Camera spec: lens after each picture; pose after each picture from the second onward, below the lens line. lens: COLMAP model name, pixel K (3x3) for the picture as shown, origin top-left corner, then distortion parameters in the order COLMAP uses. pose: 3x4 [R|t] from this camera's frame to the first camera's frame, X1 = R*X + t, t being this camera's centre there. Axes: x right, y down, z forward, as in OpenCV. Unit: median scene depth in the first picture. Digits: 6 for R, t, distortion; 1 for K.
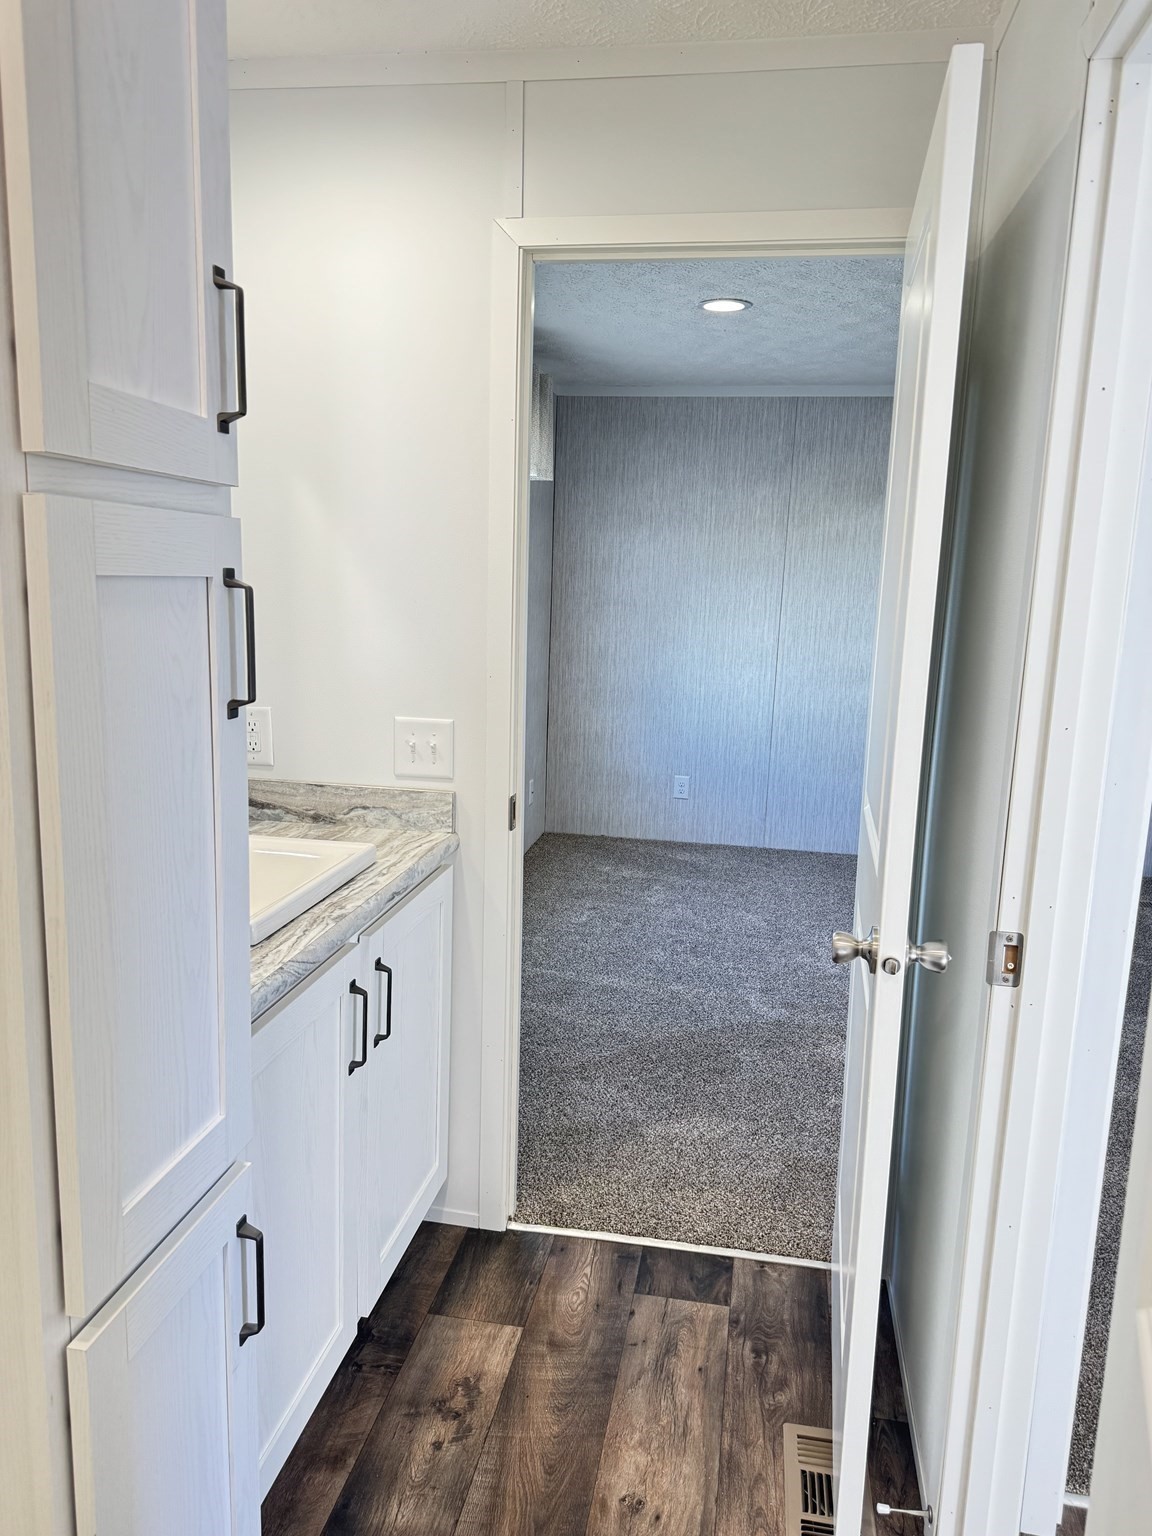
lens RADIAL K [[1079.7, 0, 568.7], [0, 1079.7, 778.3], [0, 0, 1]] dist [0.077353, -0.074772]
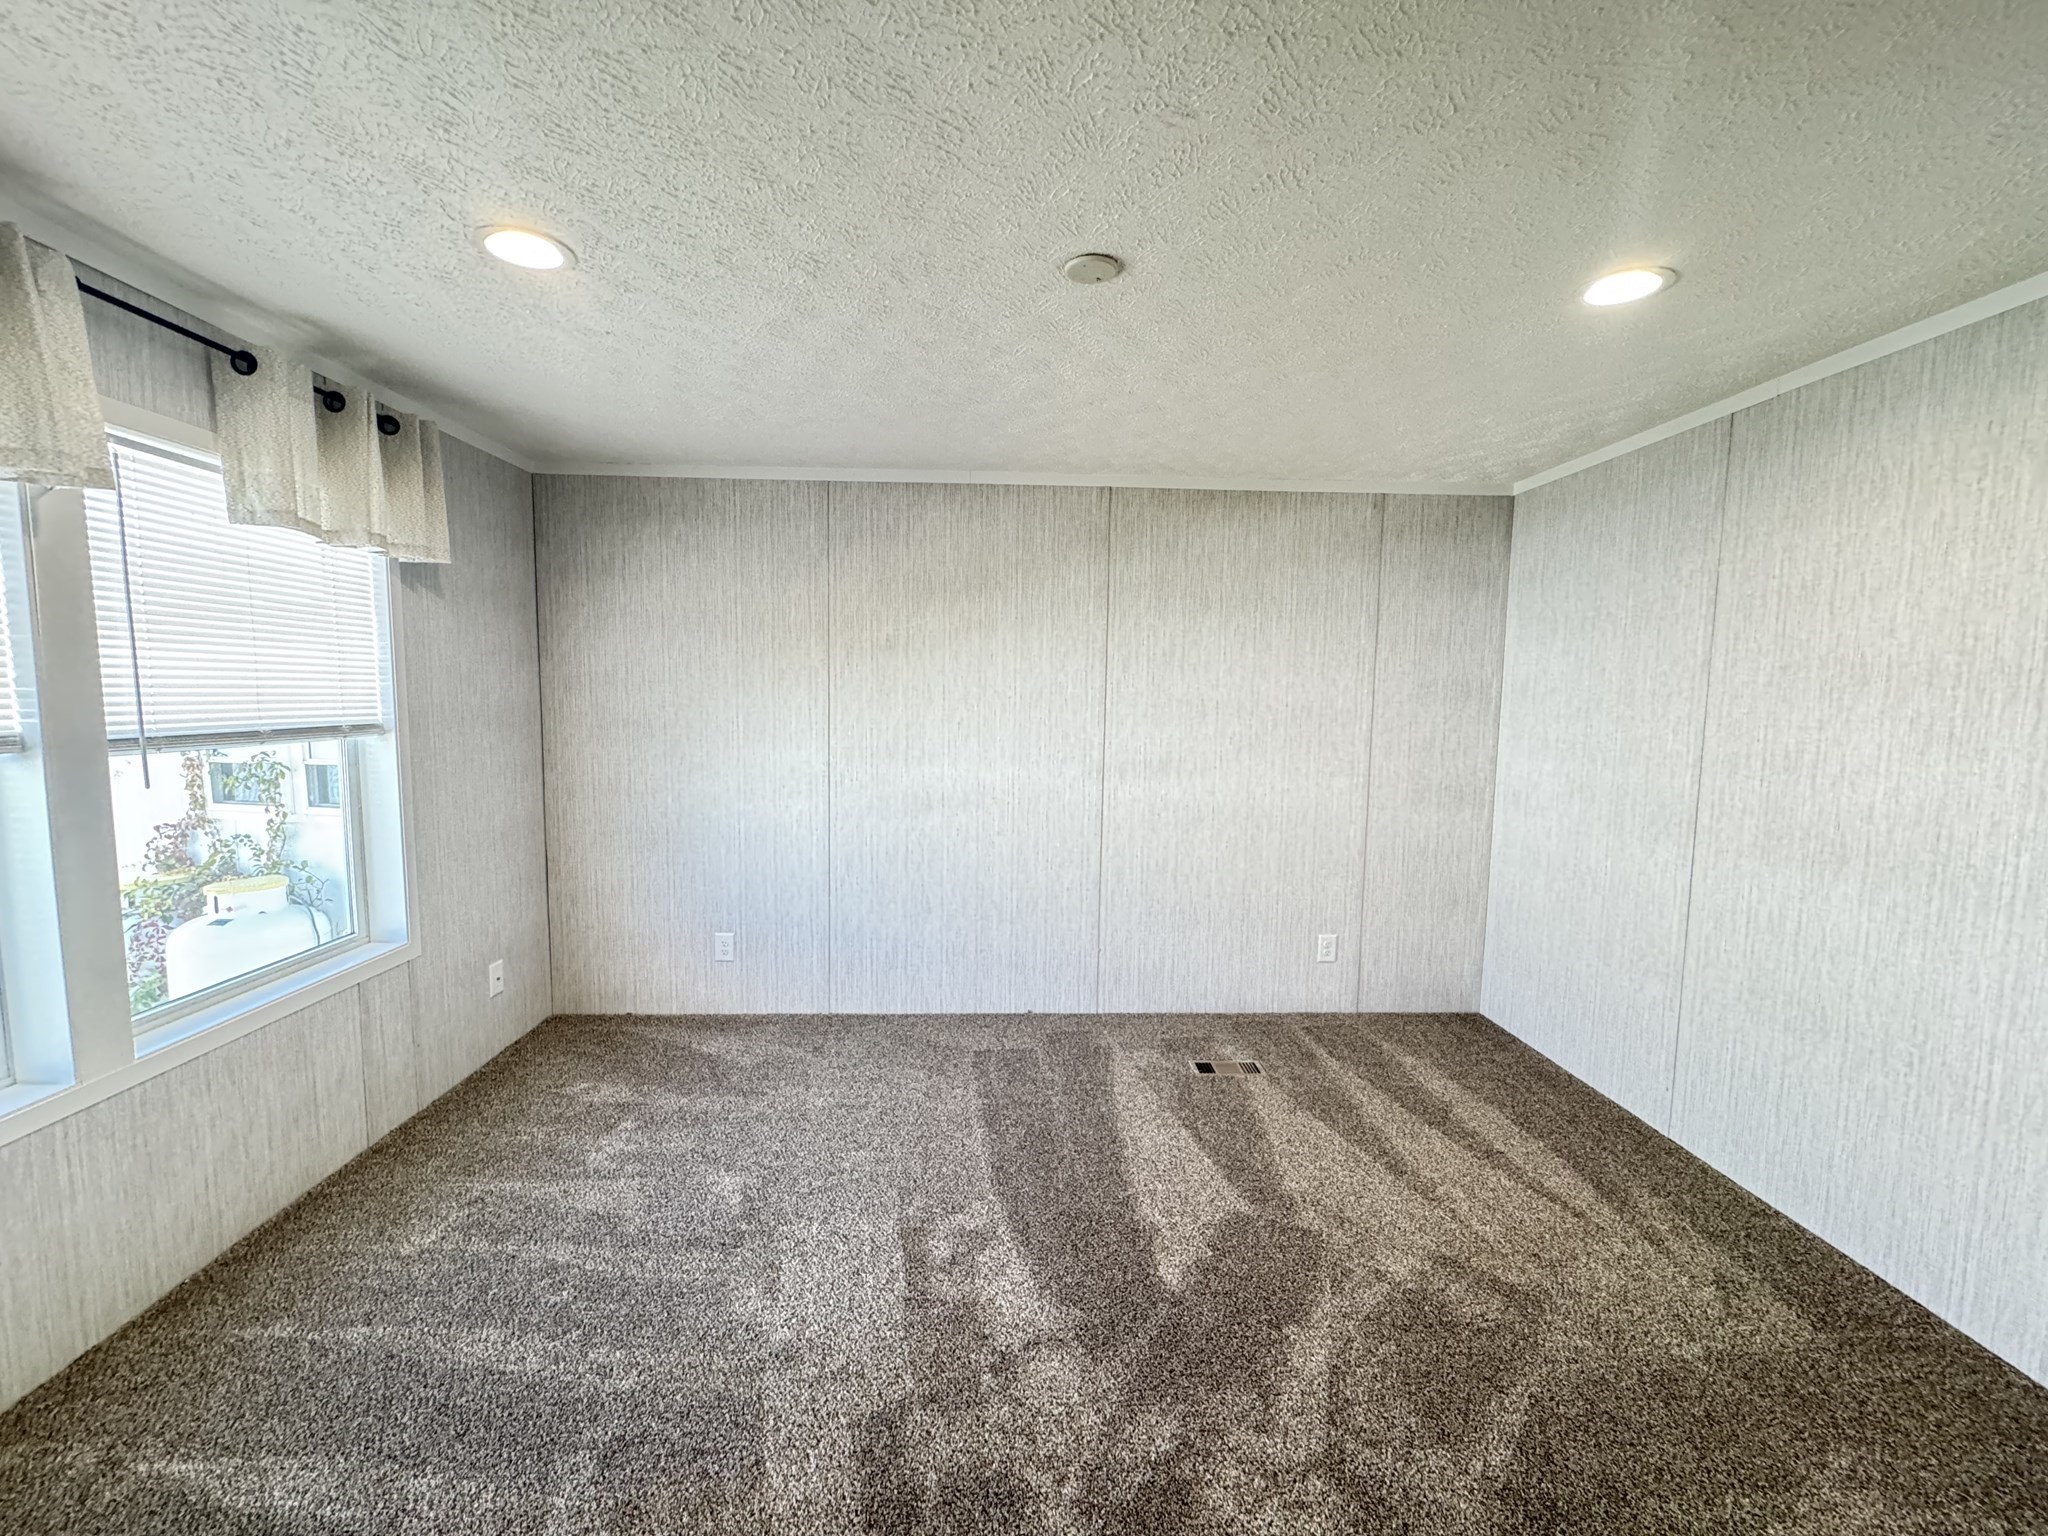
lens RADIAL K [[819.5, 0, 1024.6], [0, 819.5, 765.3], [0, 0, 1]] dist [-0.004303, 0.001843]
pose [[0.976334, -0.038514, 0.212812, 0.211865], [0.057616, 0.994773, -0.084301, -0.066575], [-0.208453, 0.094567, 0.973450, 0.365057]]
